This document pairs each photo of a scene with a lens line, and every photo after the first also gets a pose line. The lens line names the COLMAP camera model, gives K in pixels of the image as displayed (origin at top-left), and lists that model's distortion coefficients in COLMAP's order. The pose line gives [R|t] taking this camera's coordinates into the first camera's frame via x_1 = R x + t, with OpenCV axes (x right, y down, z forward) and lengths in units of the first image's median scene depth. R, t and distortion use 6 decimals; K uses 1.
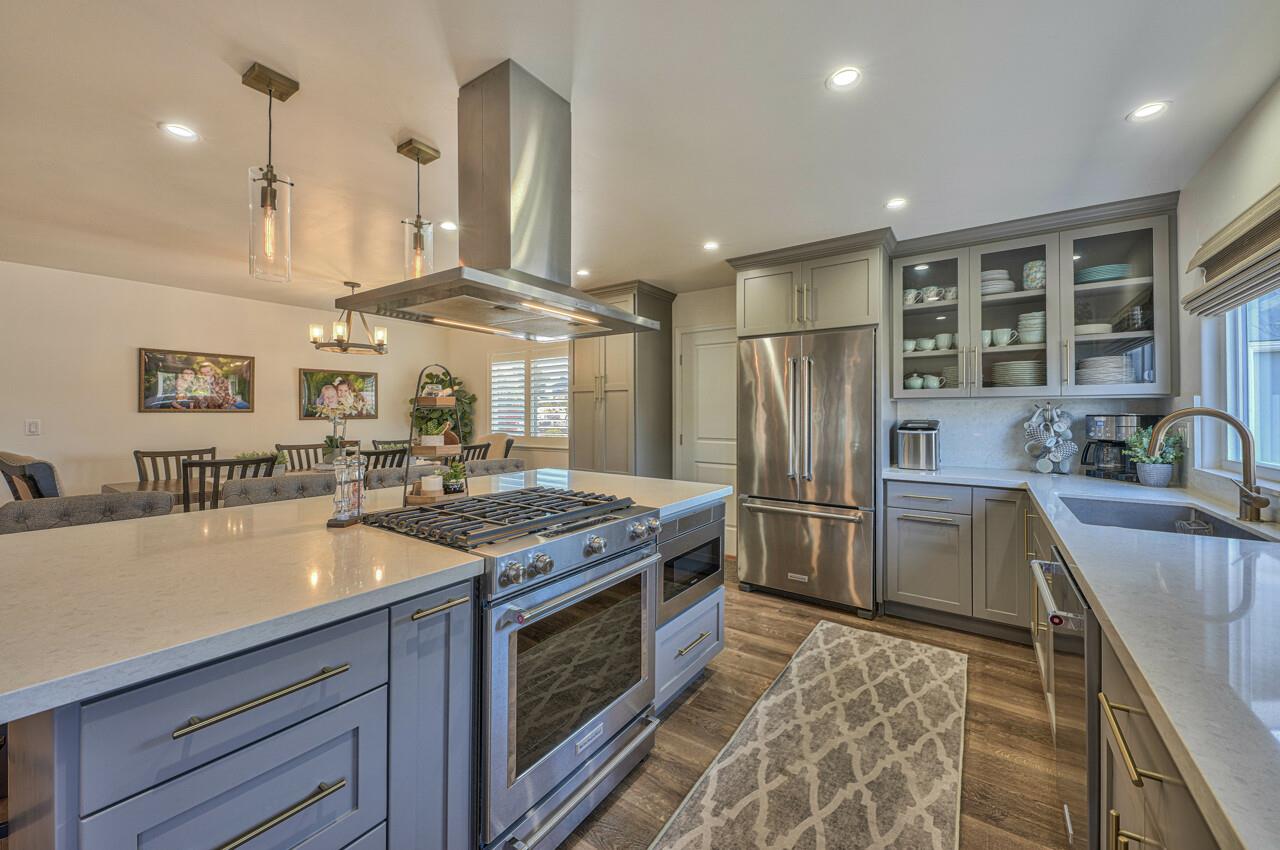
lens RADIAL K [[485.2, 0, 648.4], [0, 485.2, 409.4], [0, 0, 1]] dist [0.000830, -0.000056]
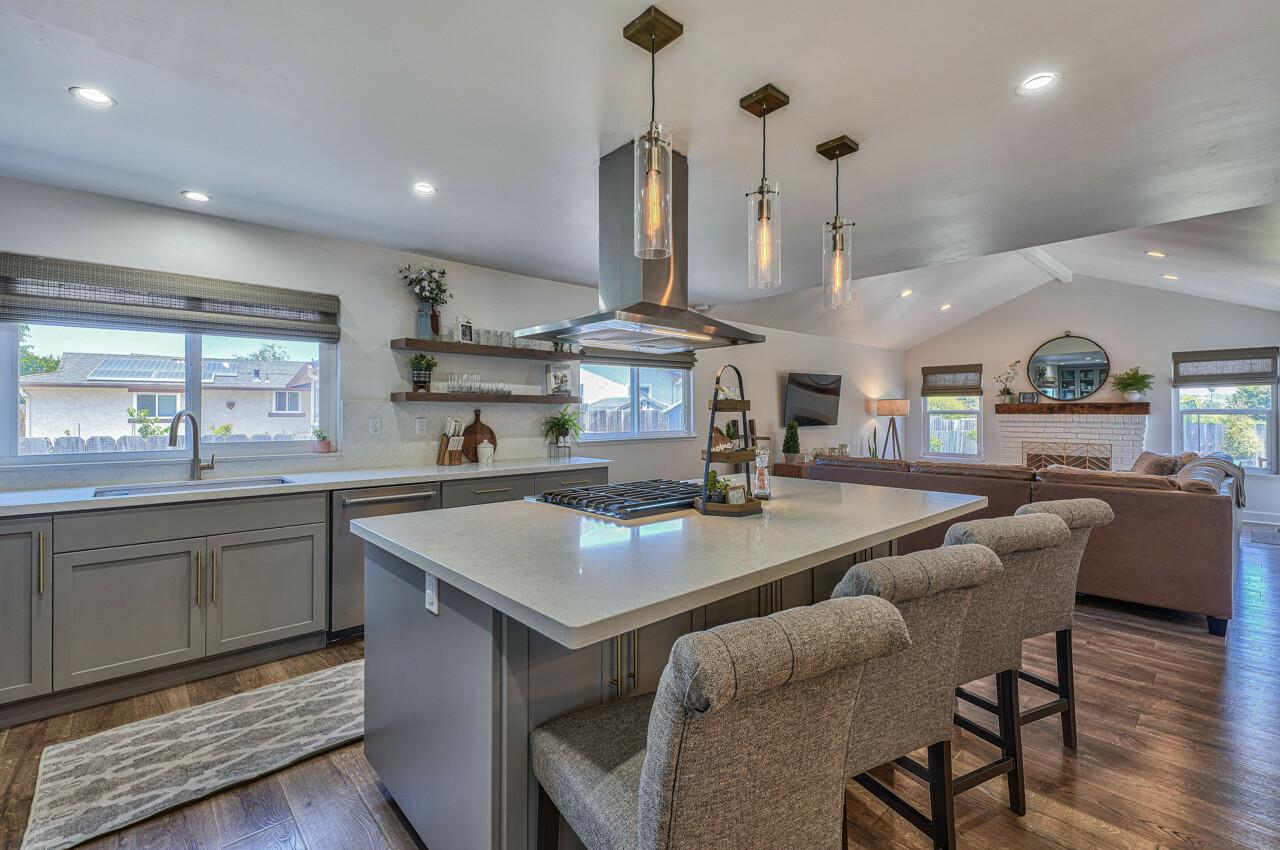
lens RADIAL K [[559.7, 0, 624.0], [0, 559.7, 407.9], [0, 0, 1]] dist [0.002458, -0.000341]
pose [[-0.971241, 0.000751, 0.238098, -0.347190], [-0.003357, 0.999852, -0.016850, 0.009411], [-0.238075, -0.017164, -0.971095, 1.477323]]
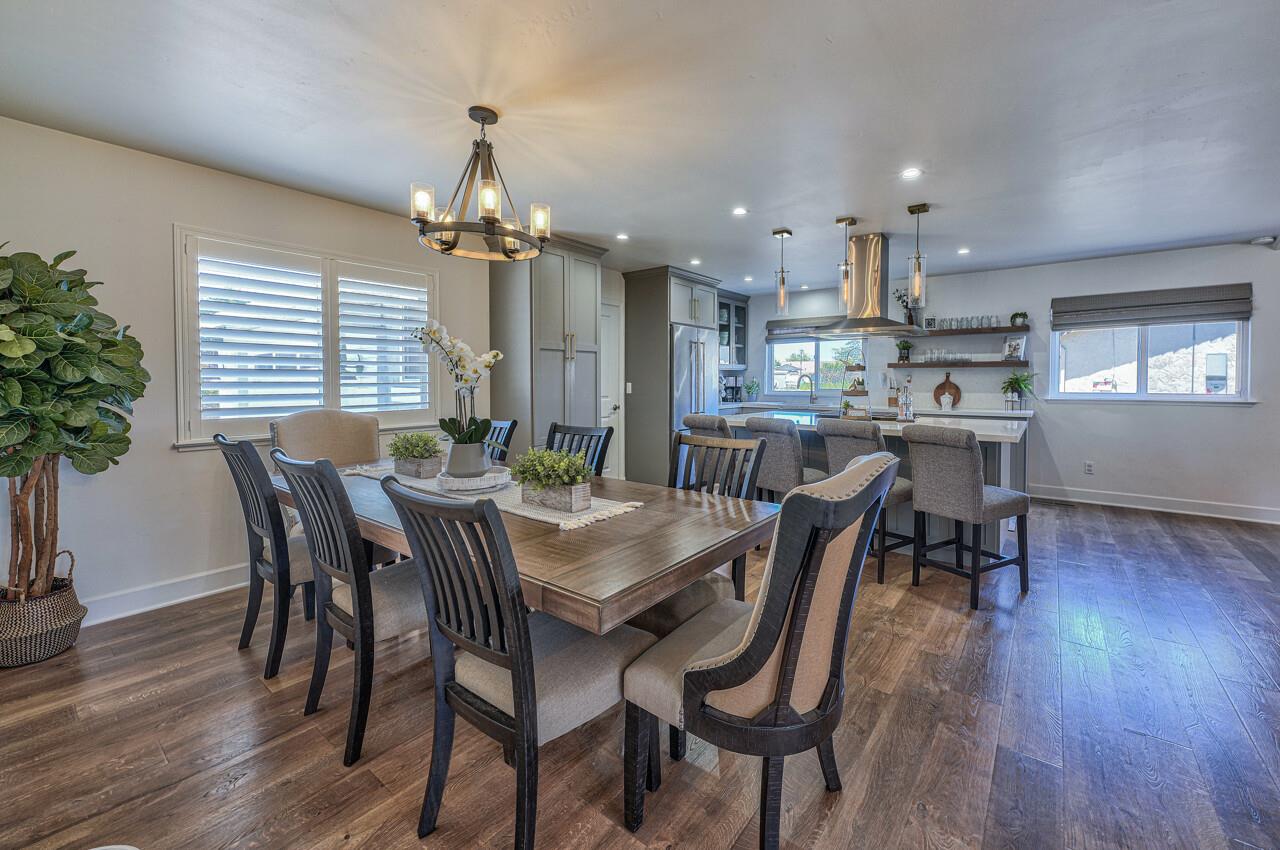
lens RADIAL K [[577.7, 0, 700.3], [0, 577.7, 397.3], [0, 0, 1]] dist [0.000849, 0.000100]
pose [[0.064818, -0.020530, 0.997686, -2.003585], [-0.014830, 0.999658, 0.021535, 0.054446], [-0.997787, -0.016191, 0.064492, 0.938698]]
